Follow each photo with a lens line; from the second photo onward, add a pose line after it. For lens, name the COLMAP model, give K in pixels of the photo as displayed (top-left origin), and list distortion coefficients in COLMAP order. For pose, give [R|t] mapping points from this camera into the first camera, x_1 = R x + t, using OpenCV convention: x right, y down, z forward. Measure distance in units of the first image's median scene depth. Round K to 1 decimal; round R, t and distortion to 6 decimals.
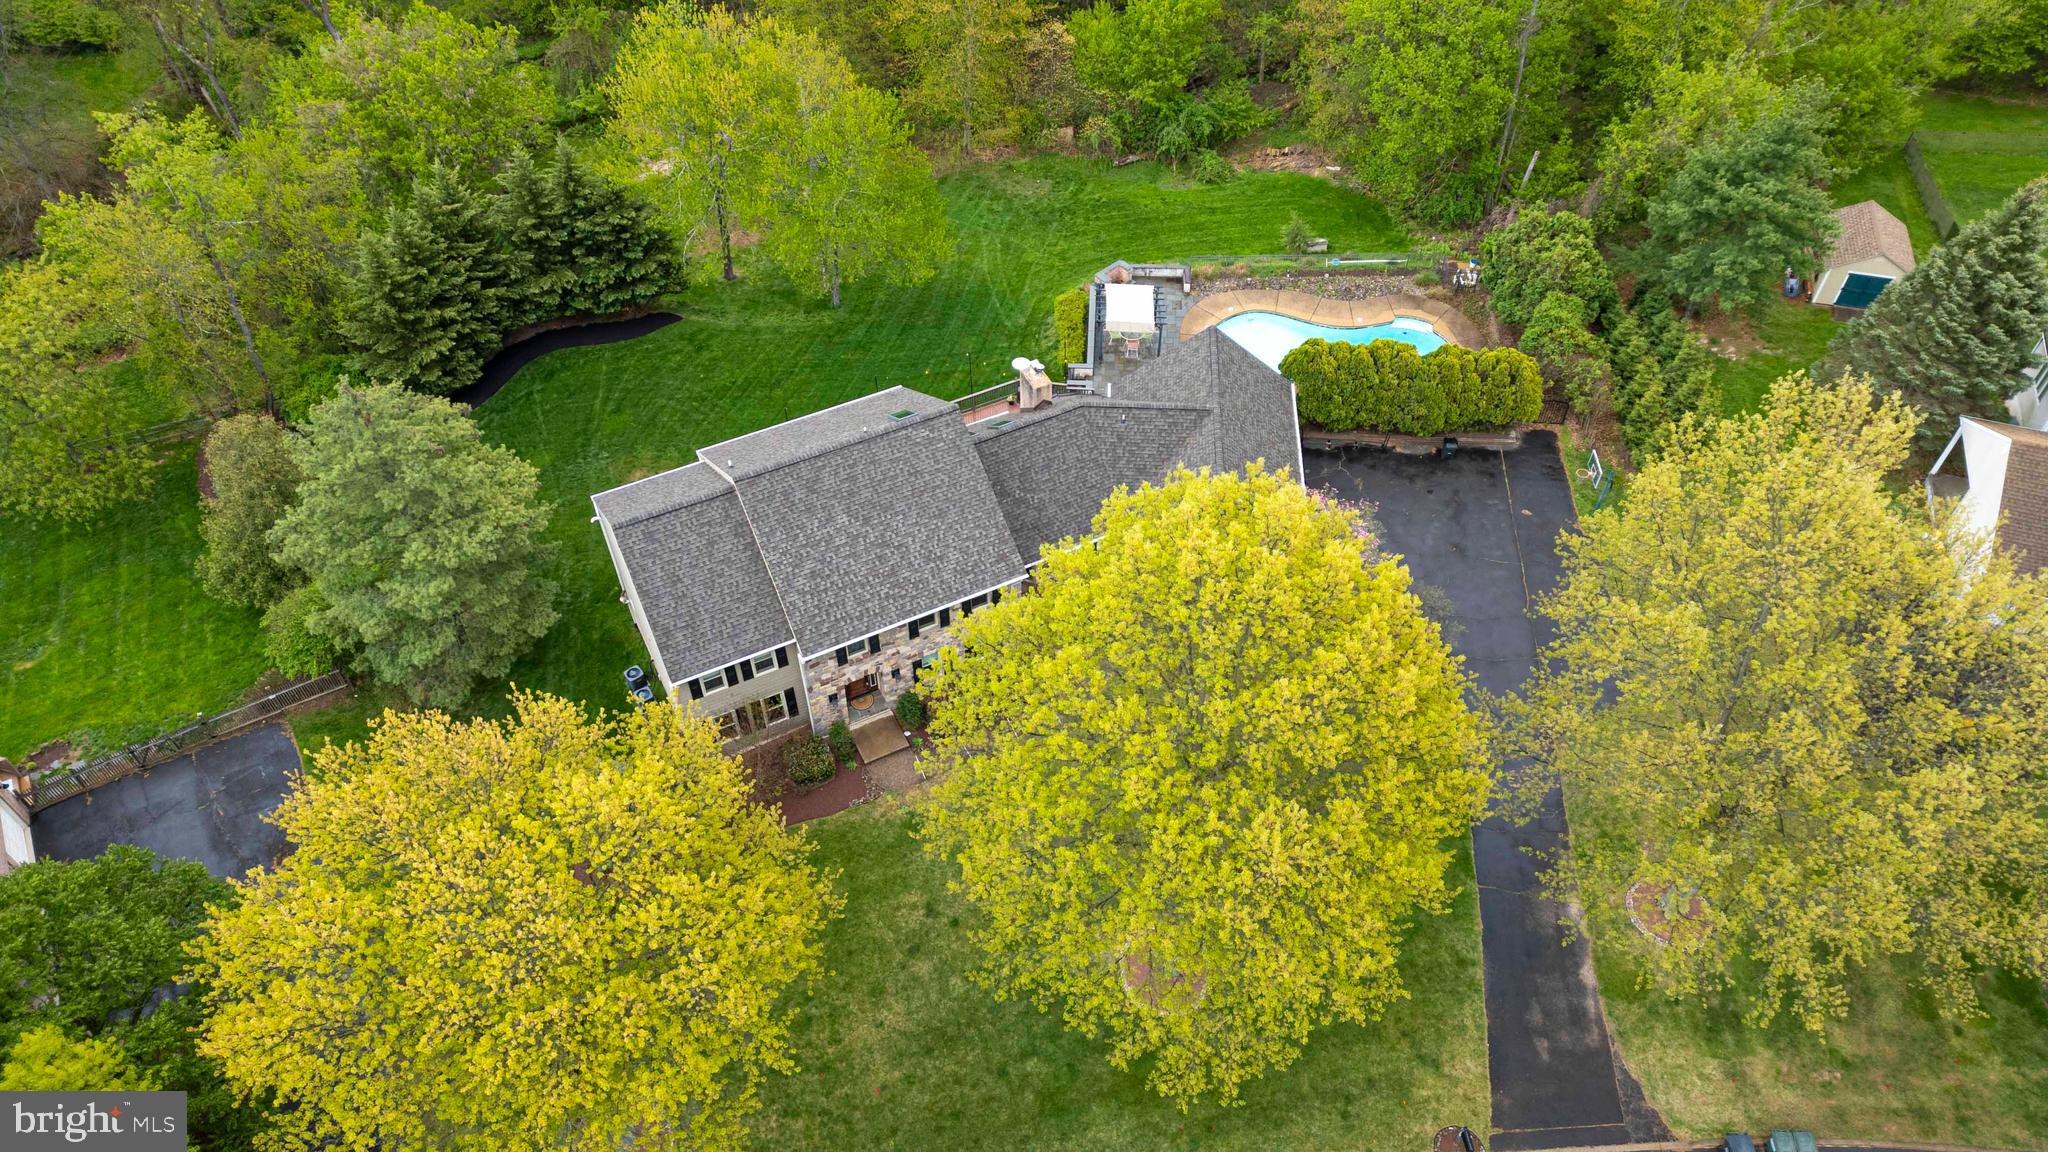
lens RADIAL K [[1427.7, 0, 1021.1], [0, 1427.7, 583.7], [0, 0, 1]] dist [0.076376, -0.068924]
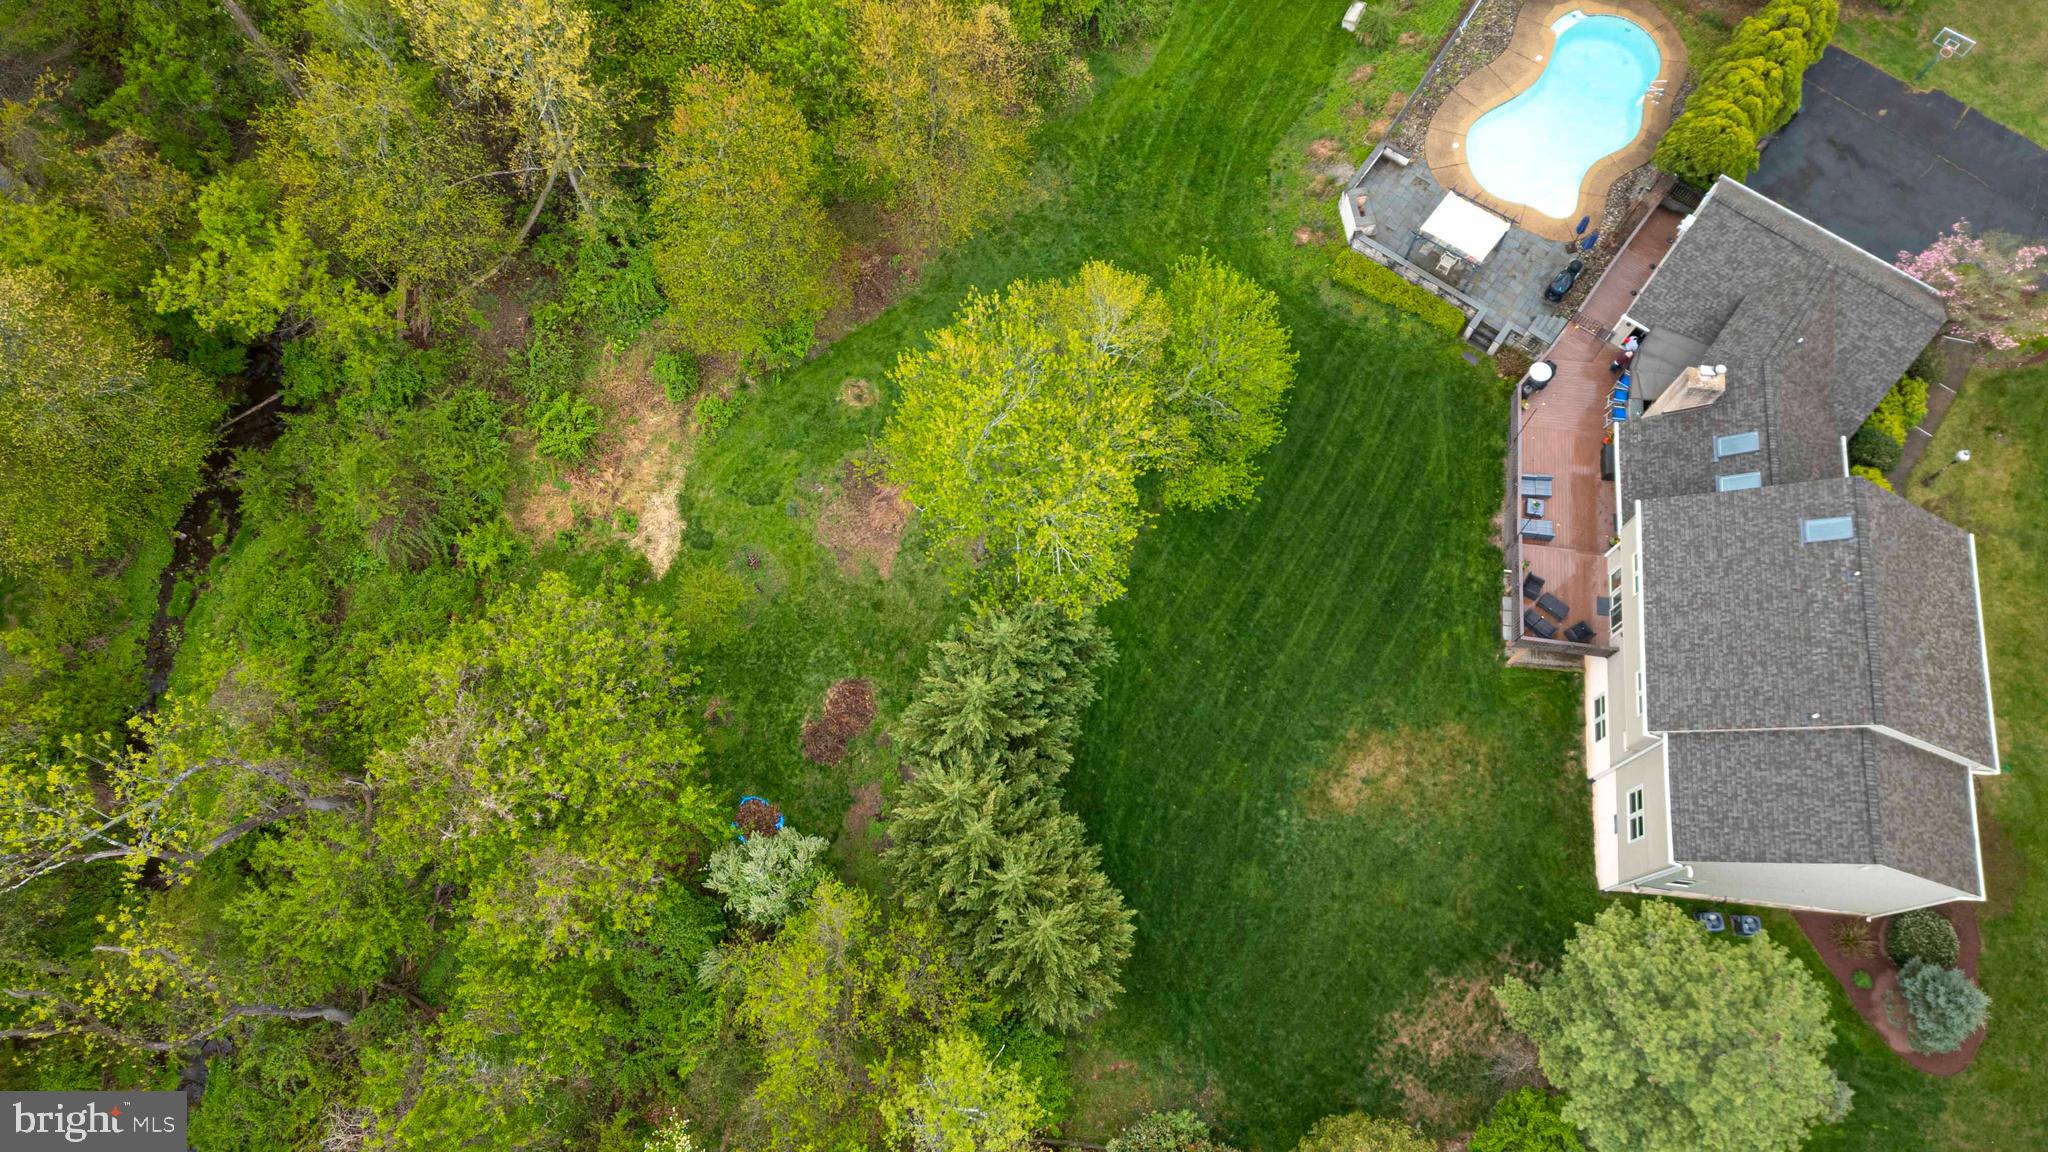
lens RADIAL K [[1427.7, 0, 1024.4], [0, 1427.7, 560.1], [0, 0, 1]] dist [0.076376, -0.068924]
pose [[0.544495, -0.784297, 0.297328, -0.635807], [0.632768, 0.616781, 0.468172, -0.840226], [-0.550572, -0.066778, 0.832112, 0.507347]]
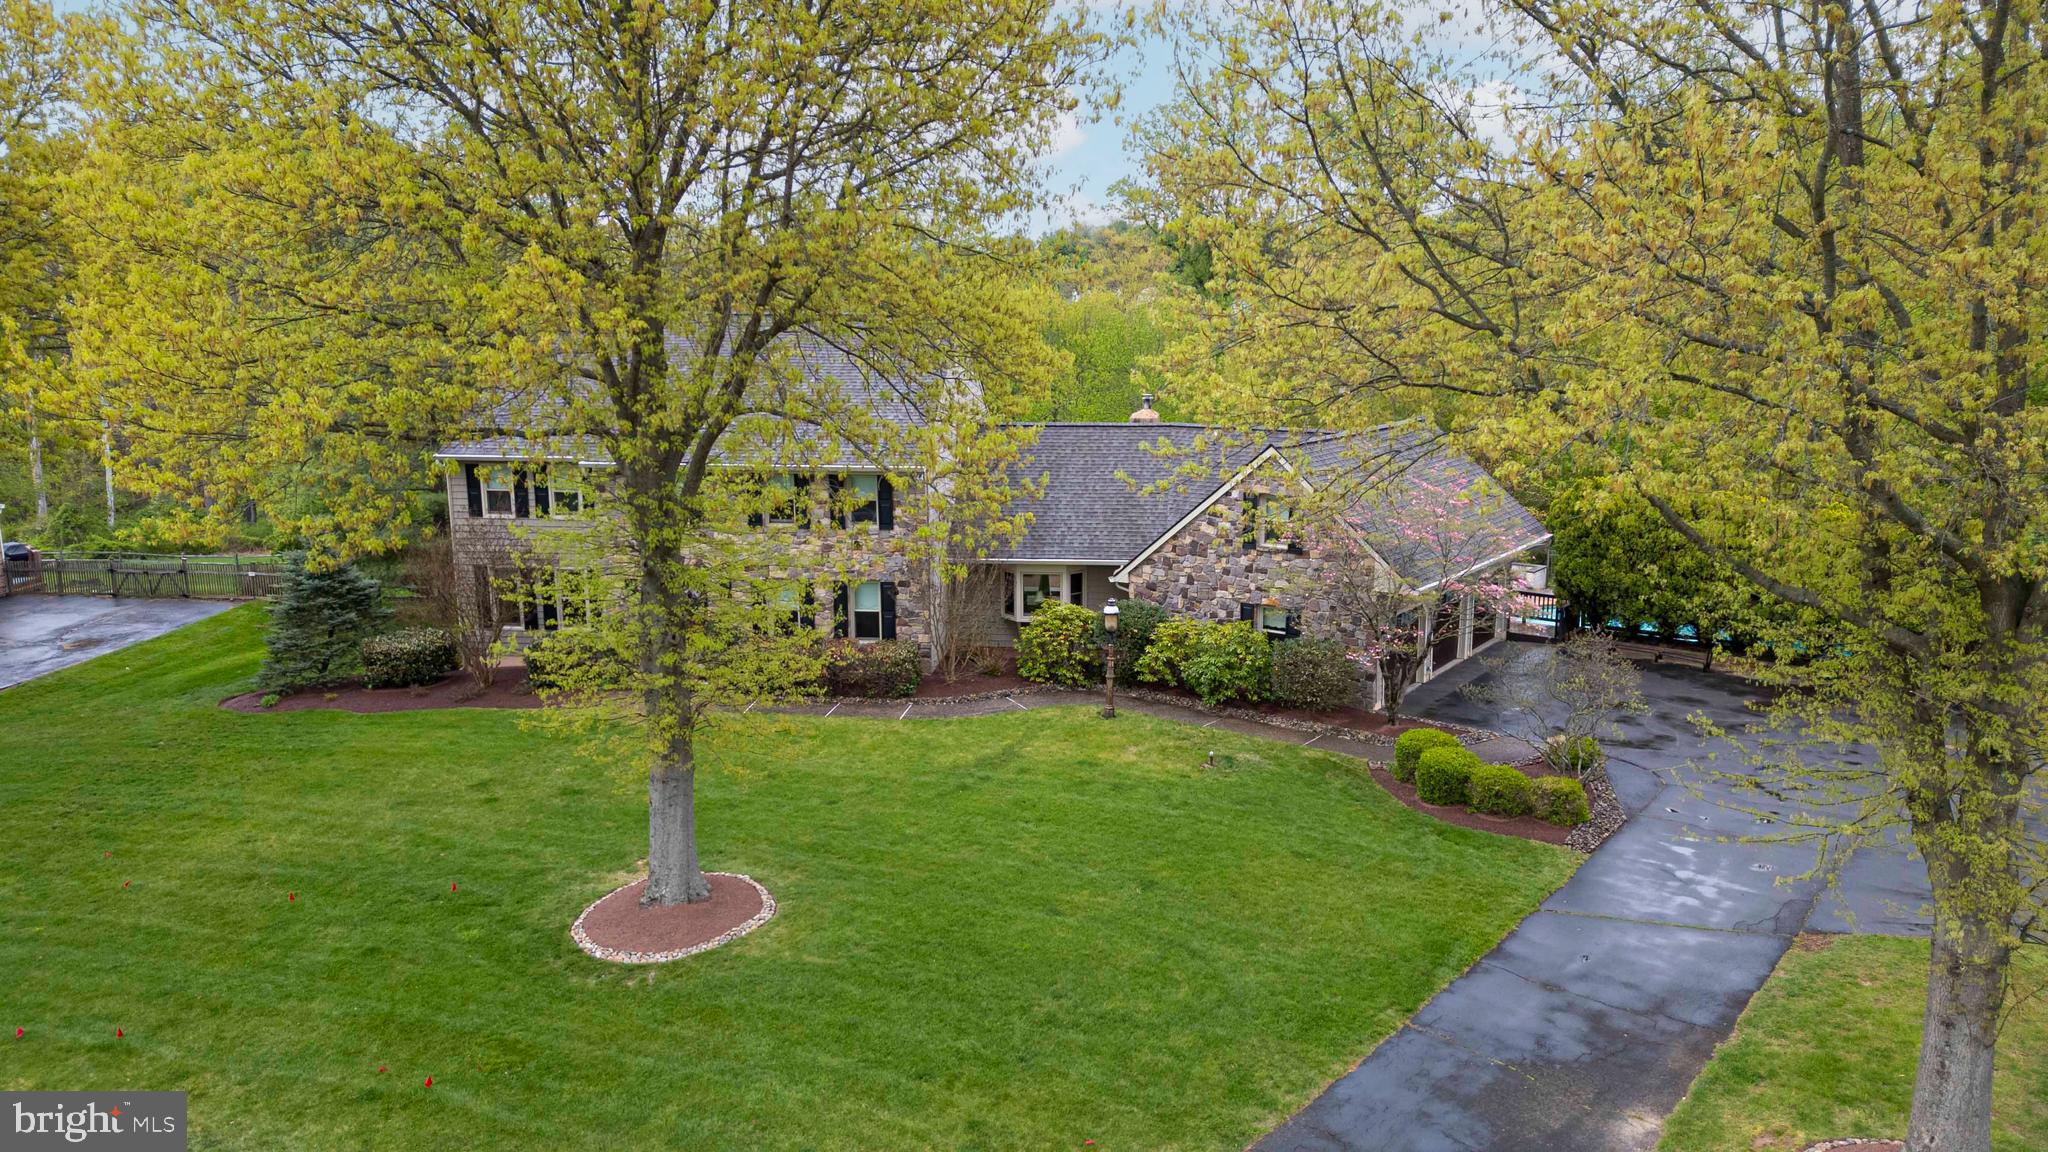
lens RADIAL K [[1427.7, 0, 1029.2], [0, 1427.7, 578.0], [0, 0, 1]] dist [0.076376, -0.068924]
pose [[0.837900, 0.110928, -0.534433, 0.394969], [-0.414534, 0.766299, -0.490865, 0.330608], [0.355084, 0.632836, 0.688065, 0.564391]]
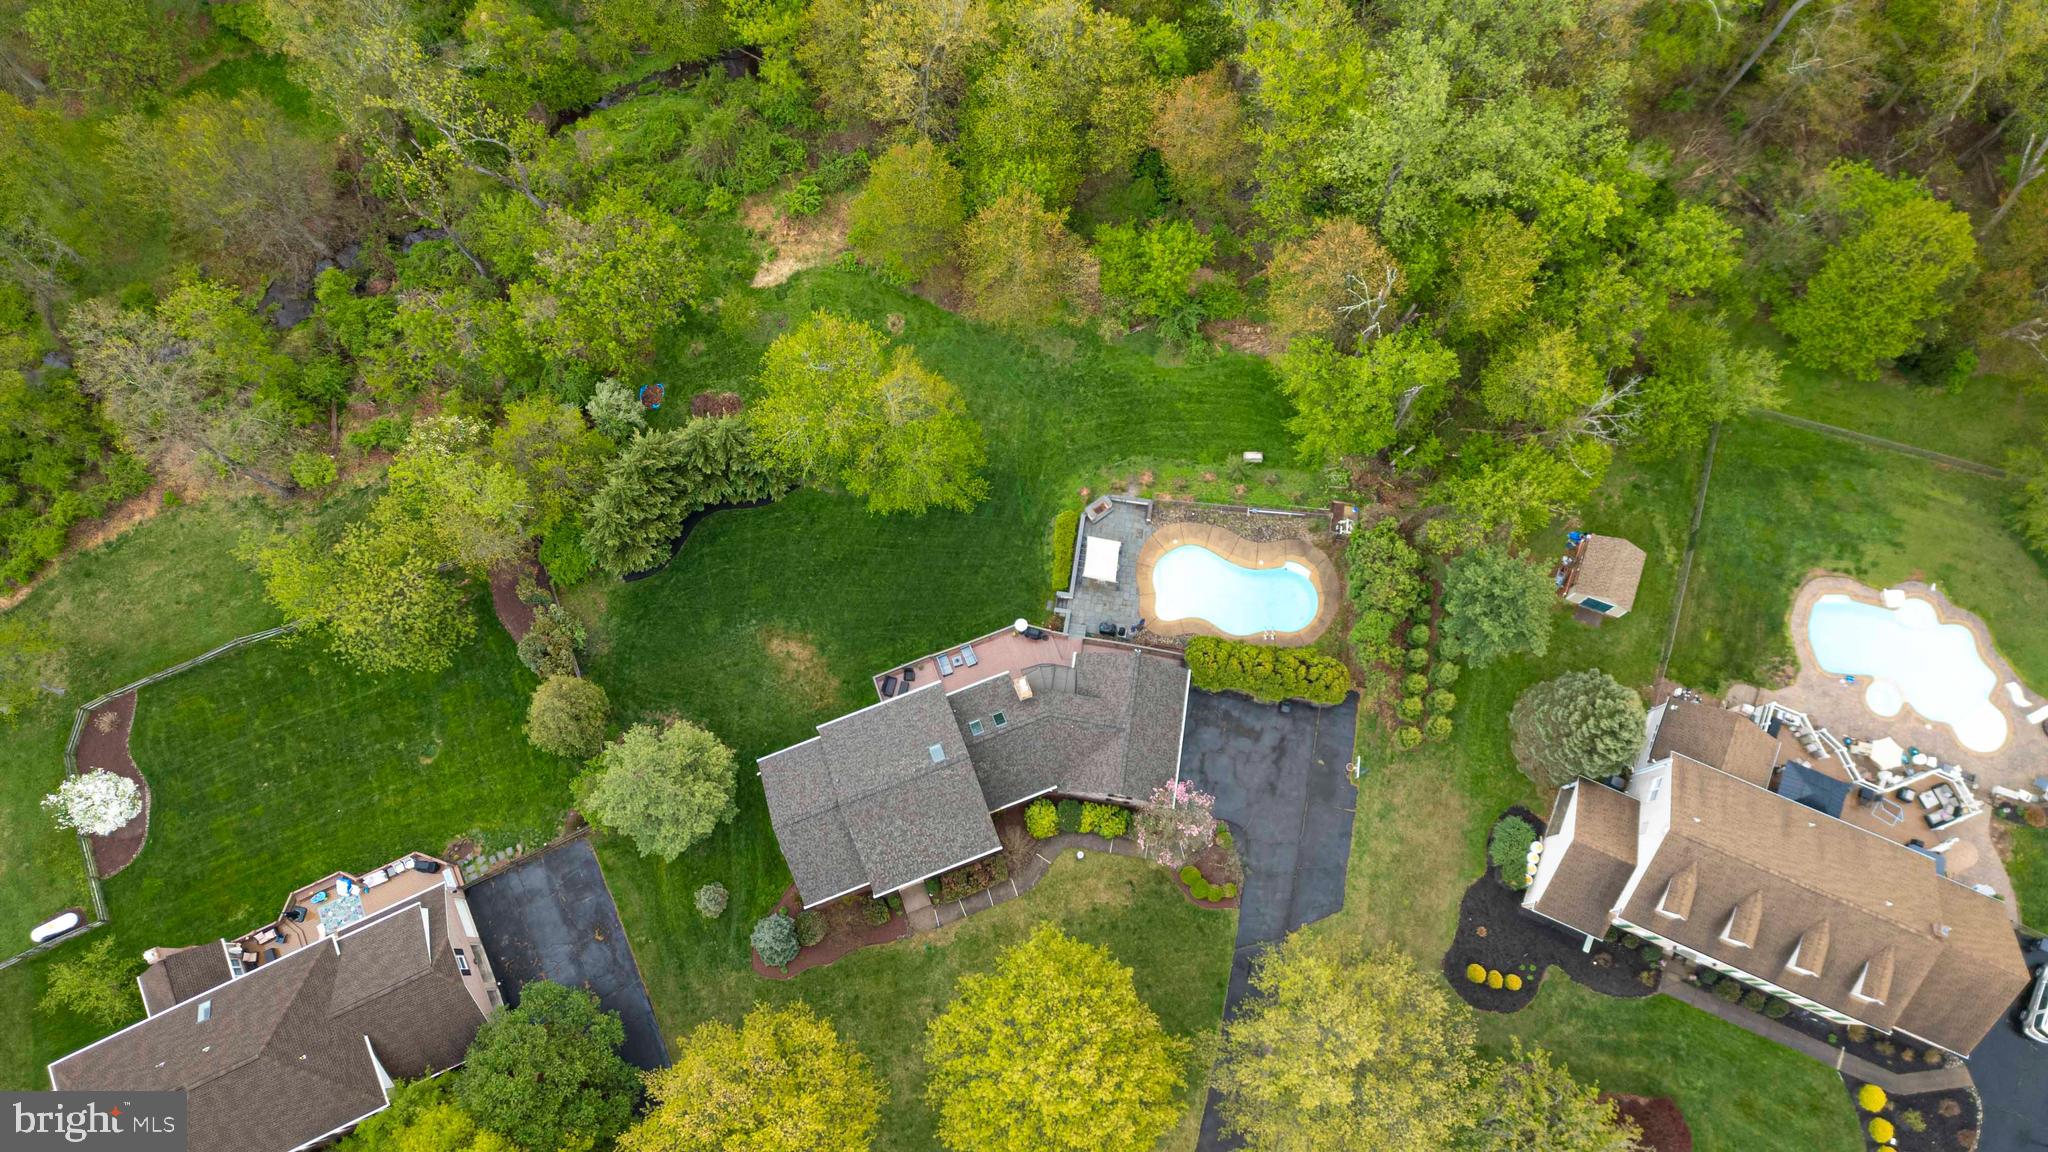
lens RADIAL K [[1427.7, 0, 1019.7], [0, 1427.7, 575.8], [0, 0, 1]] dist [0.076376, -0.068924]
pose [[0.995181, 0.094535, -0.026035, 0.040111], [-0.073489, 0.894869, 0.440237, -1.054820], [0.064915, -0.436202, 0.897504, -0.434898]]
